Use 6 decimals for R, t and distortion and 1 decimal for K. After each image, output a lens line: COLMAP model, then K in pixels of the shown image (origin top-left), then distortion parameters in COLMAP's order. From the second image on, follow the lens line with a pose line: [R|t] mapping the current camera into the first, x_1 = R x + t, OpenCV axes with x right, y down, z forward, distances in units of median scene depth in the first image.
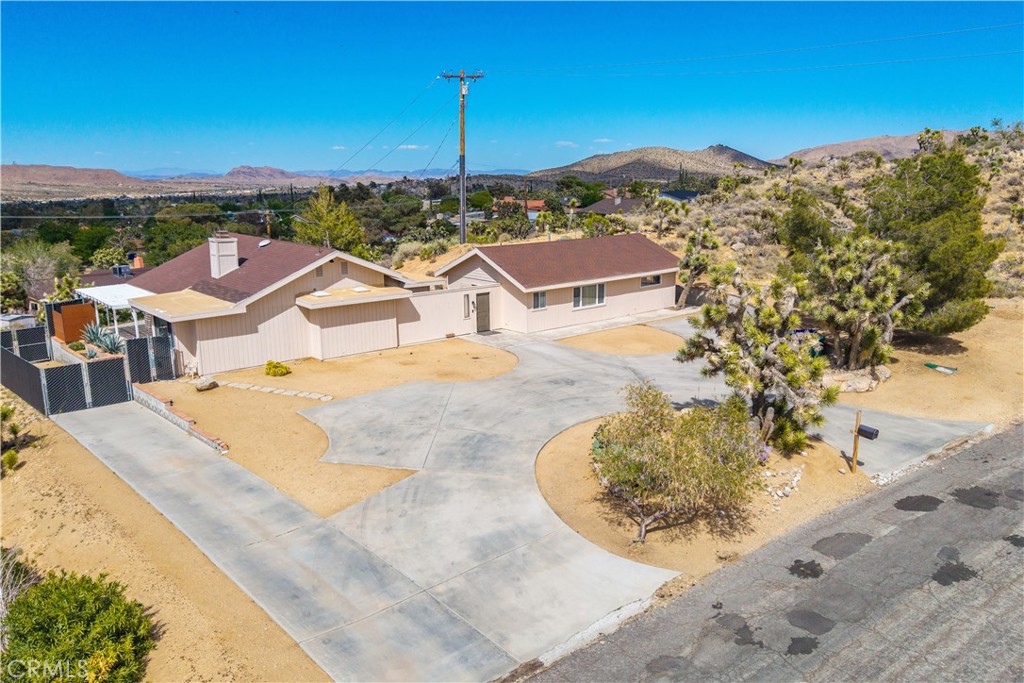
lens RADIAL K [[803.9, 0, 523.7], [0, 803.9, 344.7], [0, 0, 1]] dist [0.014969, -0.003288]
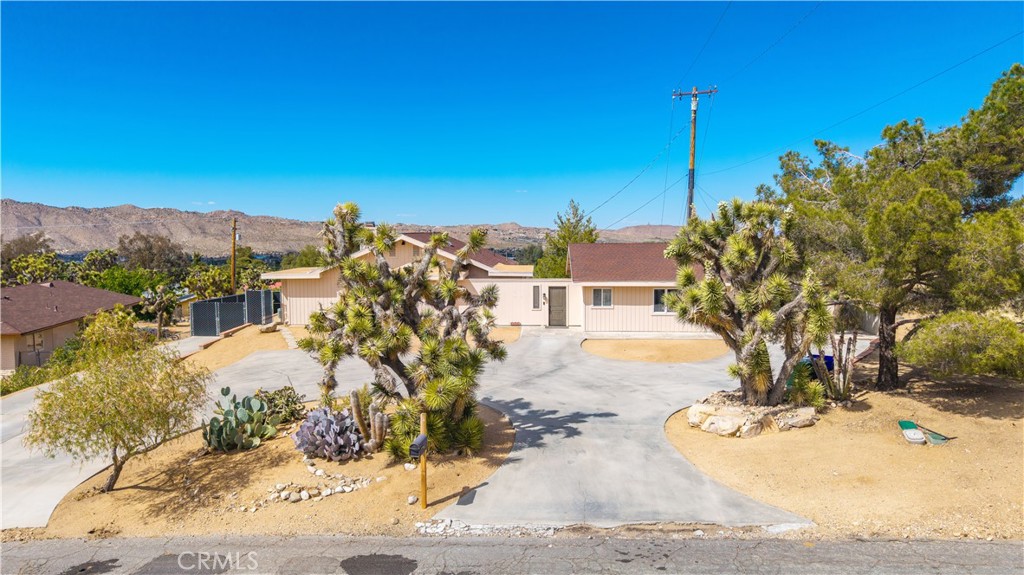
lens RADIAL K [[680.7, 0, 512.0], [0, 680.7, 287.5], [0, 0, 1]] dist [0.001689, 0.000721]
pose [[0.744521, 0.063471, -0.664575, 0.699492], [-0.144022, 0.987300, -0.067054, 0.002435], [0.651879, 0.145637, 0.744207, 0.496217]]
